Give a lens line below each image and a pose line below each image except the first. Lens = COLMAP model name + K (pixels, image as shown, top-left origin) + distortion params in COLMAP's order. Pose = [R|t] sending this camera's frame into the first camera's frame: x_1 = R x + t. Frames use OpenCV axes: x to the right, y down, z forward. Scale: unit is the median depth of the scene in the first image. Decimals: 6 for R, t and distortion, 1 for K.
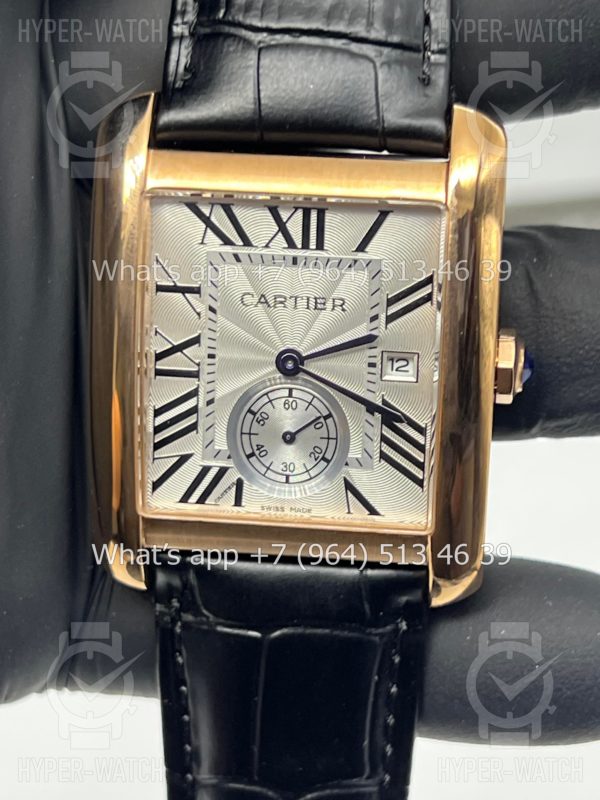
lens RADIAL K [[1746.7, 0, 300.0], [0, 1746.7, 400.0], [0, 0, 1]] dist [0.223517, 0.042700]
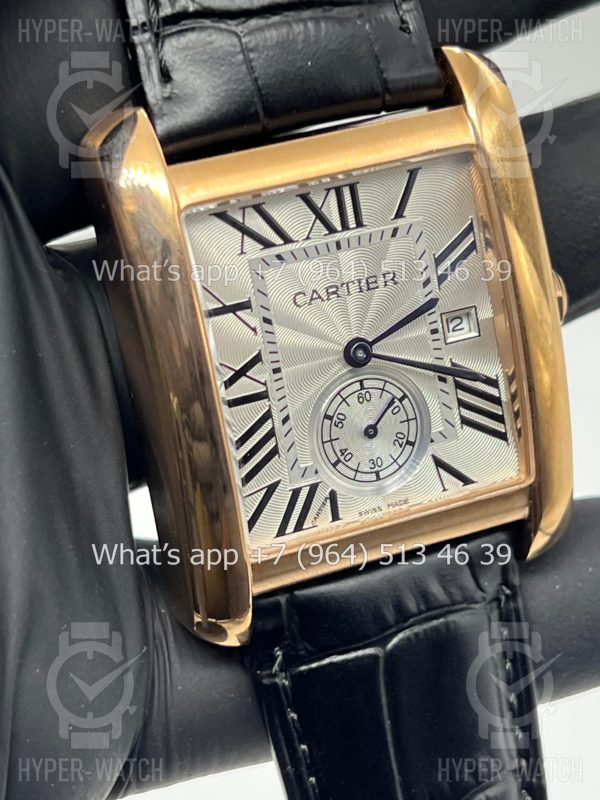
lens RADIAL K [[1773.7, 0, 300.0], [0, 1773.7, 400.0], [0, 0, 1]] dist [0.454973, 0.247691]
pose [[0.869607, -0.282527, 0.404922, -0.422489], [0.293415, 0.955292, 0.036401, -0.040754], [-0.397103, 0.087155, 0.913626, 0.145137]]
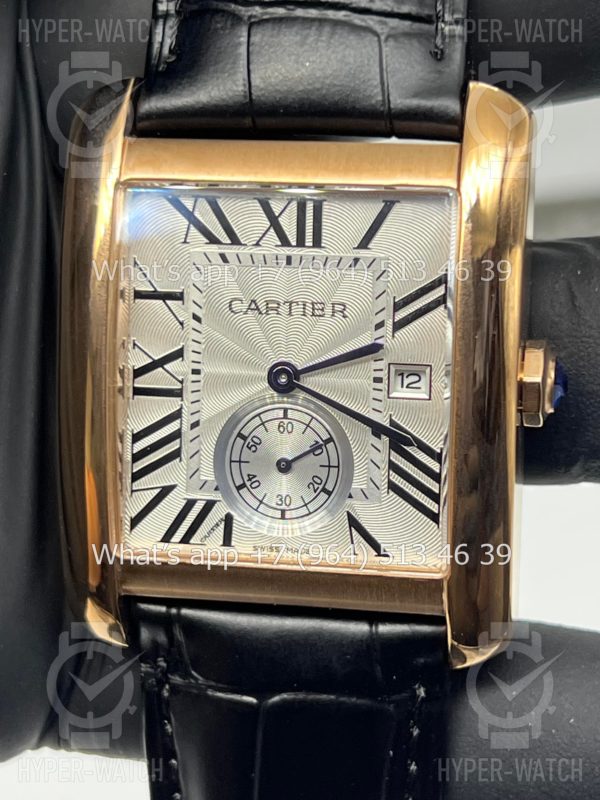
lens RADIAL K [[1746.7, 0, 300.0], [0, 1746.7, 400.0], [0, 0, 1]] dist [0.223517, 0.042700]
pose [[0.996540, -0.000900, -0.083108, 0.074261], [-0.007153, 0.995302, -0.096554, 0.073404], [0.082804, 0.096815, 0.991852, 0.136328]]
